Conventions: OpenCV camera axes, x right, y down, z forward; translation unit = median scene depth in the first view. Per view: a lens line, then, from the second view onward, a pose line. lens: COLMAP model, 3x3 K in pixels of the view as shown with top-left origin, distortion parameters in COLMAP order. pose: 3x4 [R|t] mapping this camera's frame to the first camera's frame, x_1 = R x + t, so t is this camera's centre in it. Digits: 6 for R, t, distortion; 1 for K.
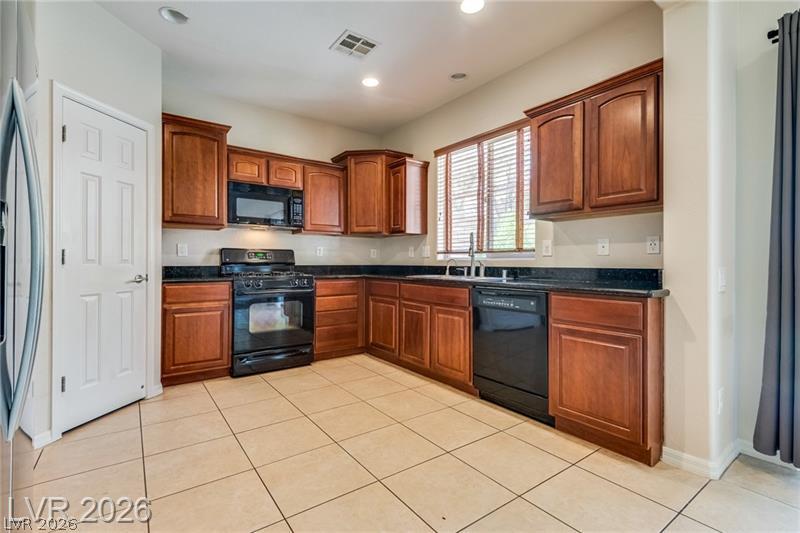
lens RADIAL K [[366.1, 0, 397.3], [0, 366.1, 266.1], [0, 0, 1]] dist [0.001551, 0.000043]
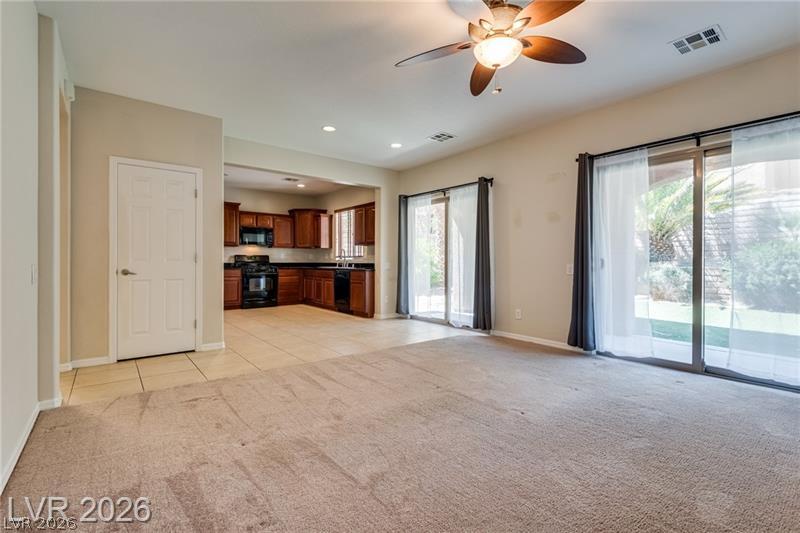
lens RADIAL K [[366.1, 0, 402.9], [0, 366.1, 259.8], [0, 0, 1]] dist [0.001551, 0.000043]
pose [[0.998034, -0.000325, 0.062675, 0.390849], [0.001032, 0.999936, -0.011252, 0.006697], [-0.062668, 0.011294, 0.997971, -1.268181]]
